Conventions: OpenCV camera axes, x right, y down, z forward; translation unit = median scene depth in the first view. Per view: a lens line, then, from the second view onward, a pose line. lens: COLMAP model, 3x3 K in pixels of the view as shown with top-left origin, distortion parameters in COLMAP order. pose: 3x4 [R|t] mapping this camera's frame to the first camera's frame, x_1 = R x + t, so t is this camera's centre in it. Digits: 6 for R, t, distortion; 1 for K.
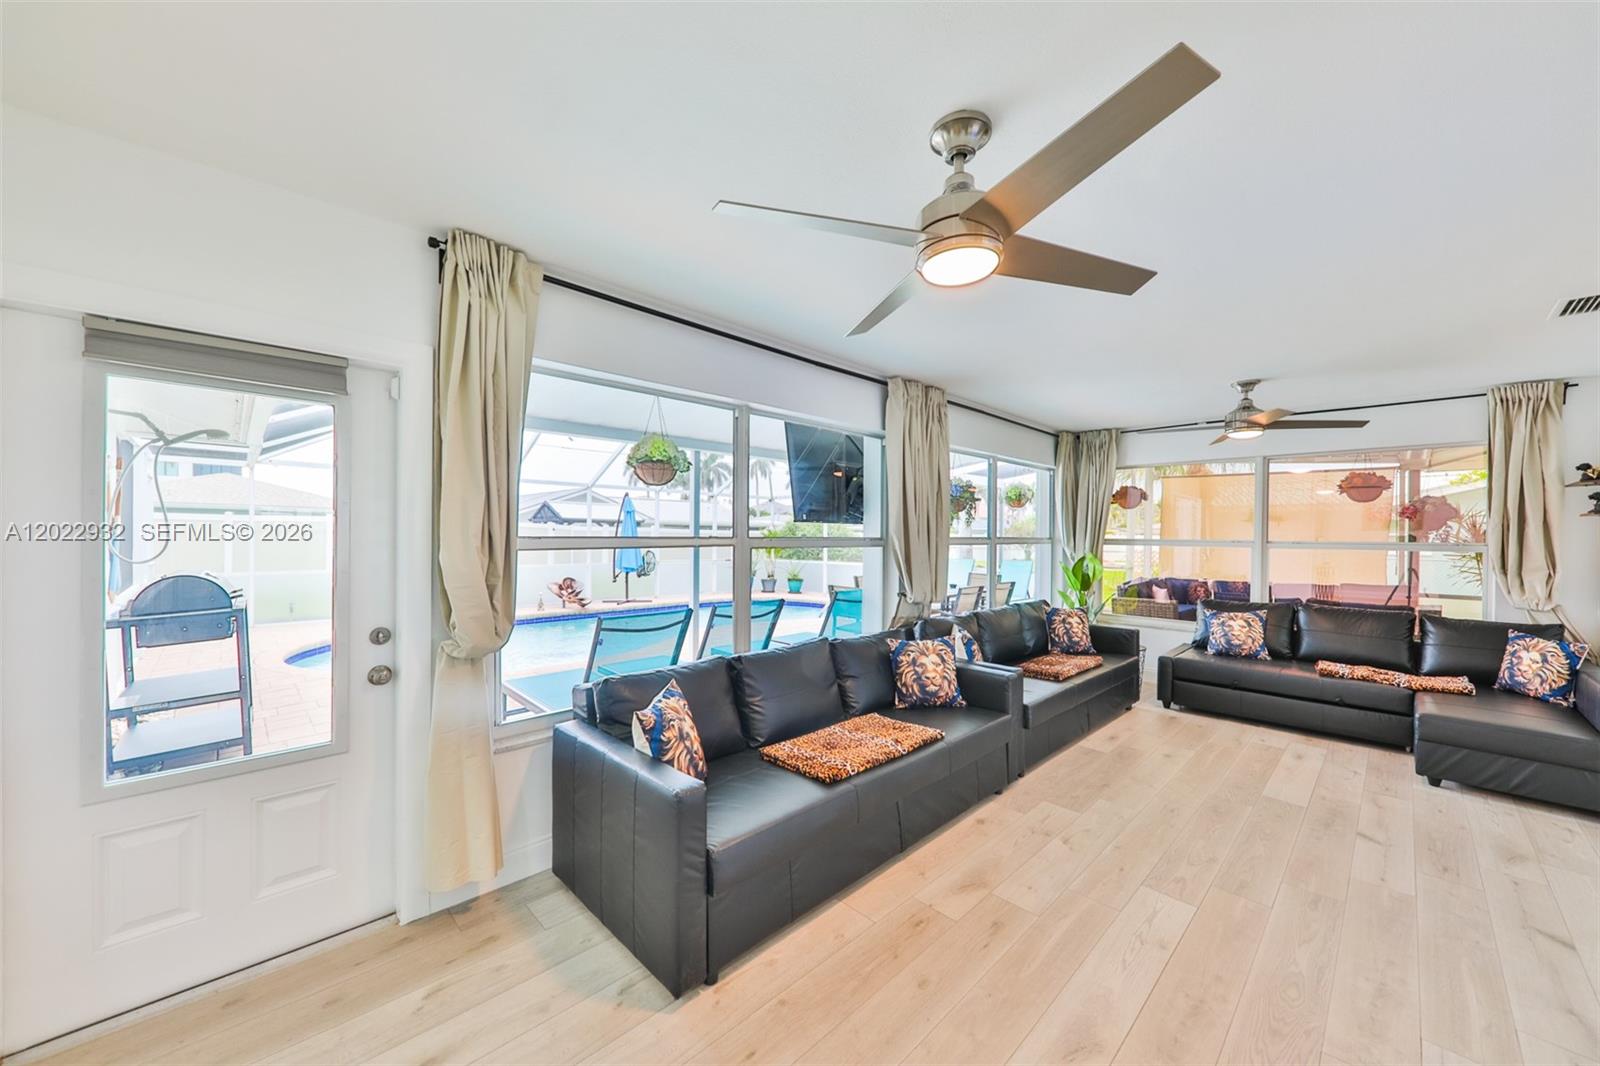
lens RADIAL K [[584.6, 0, 797.5], [0, 584.6, 539.0], [0, 0, 1]] dist [0.012189, -0.006774]
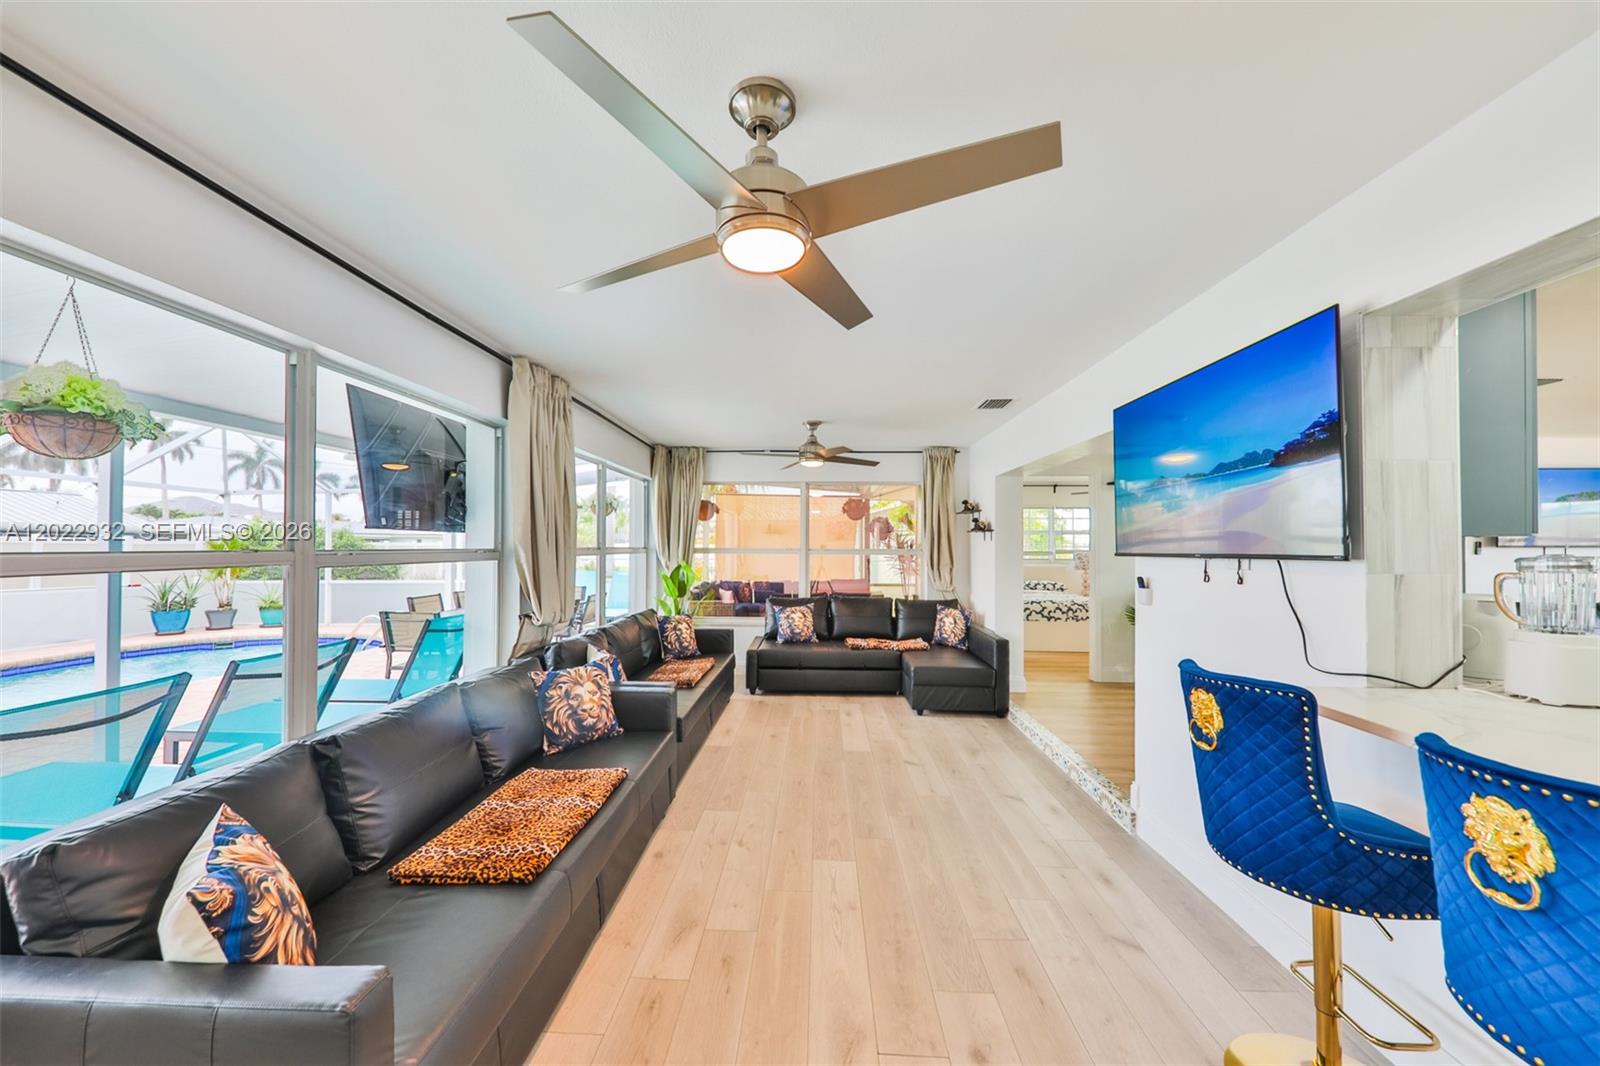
lens RADIAL K [[584.6, 0, 797.5], [0, 584.6, 539.0], [0, 0, 1]] dist [0.012189, -0.006774]
pose [[0.724699, 0.002848, 0.689059, -0.134144], [0.007711, 0.999895, -0.012242, -0.003372], [-0.689022, 0.014185, 0.724602, 0.136763]]
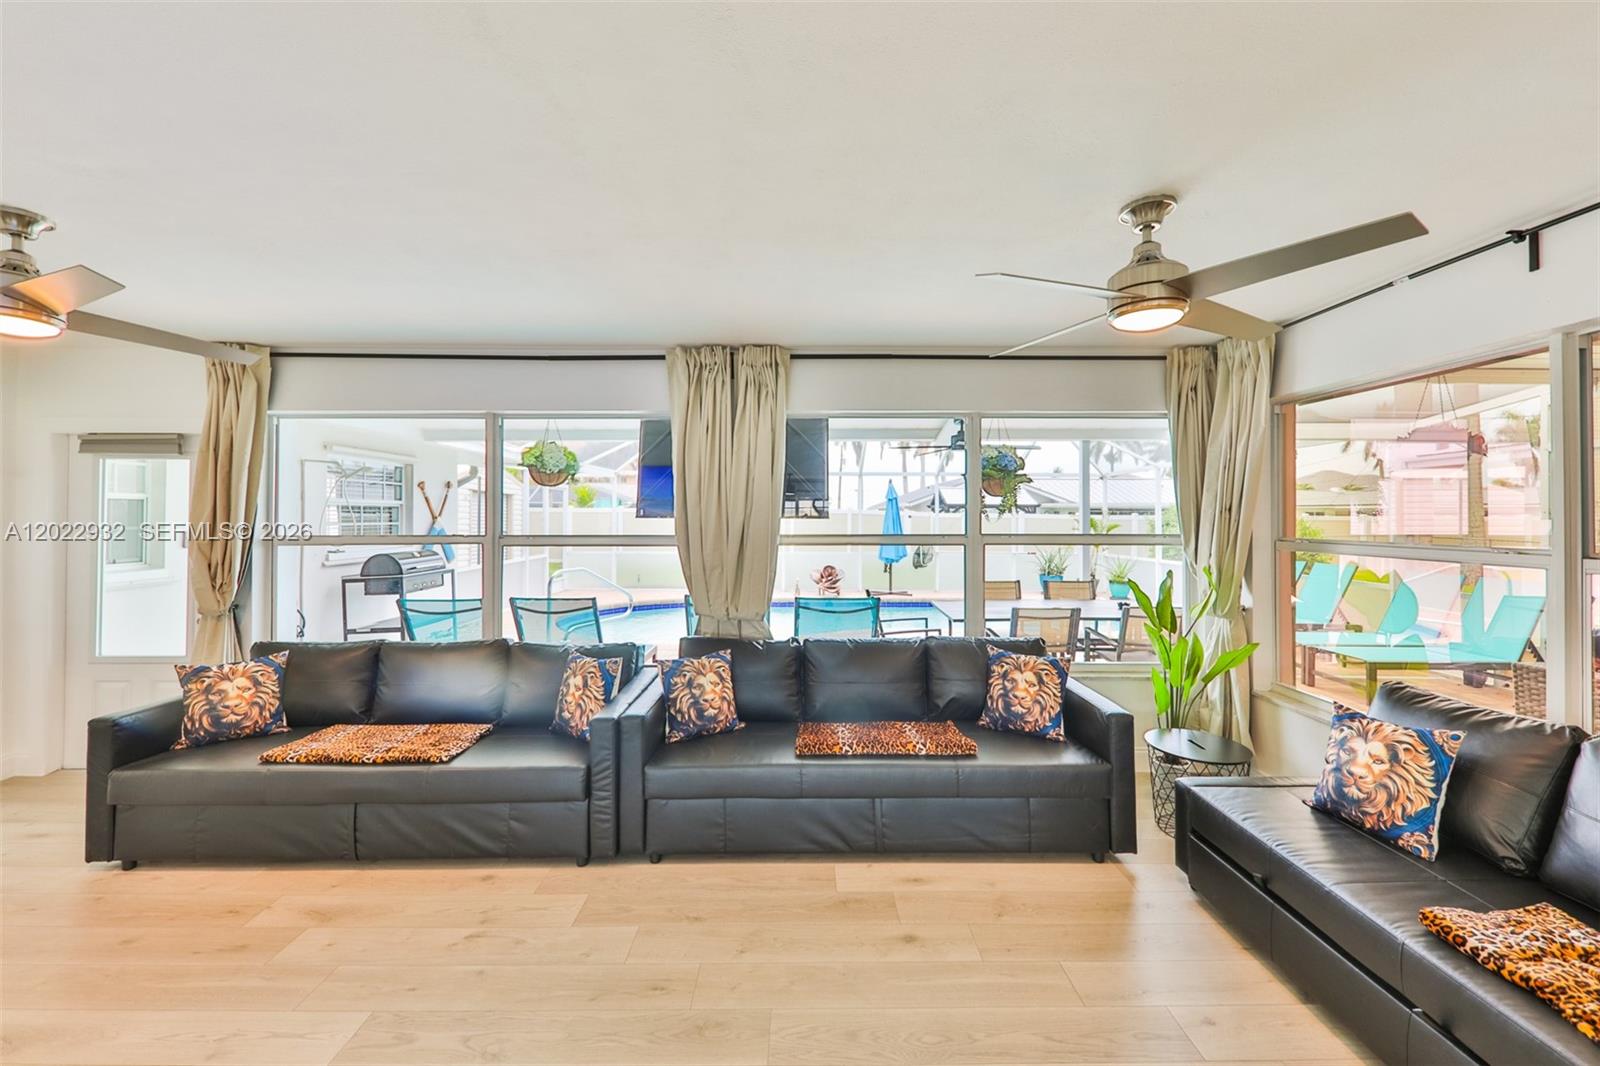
lens RADIAL K [[621.8, 0, 797.5], [0, 621.8, 513.9], [0, 0, 1]] dist [0.012556, -0.007212]
pose [[0.721524, -0.011843, -0.692288, 1.013255], [0.000871, 0.999868, -0.016197, -0.022357], [0.692389, 0.011083, 0.721439, 0.522437]]
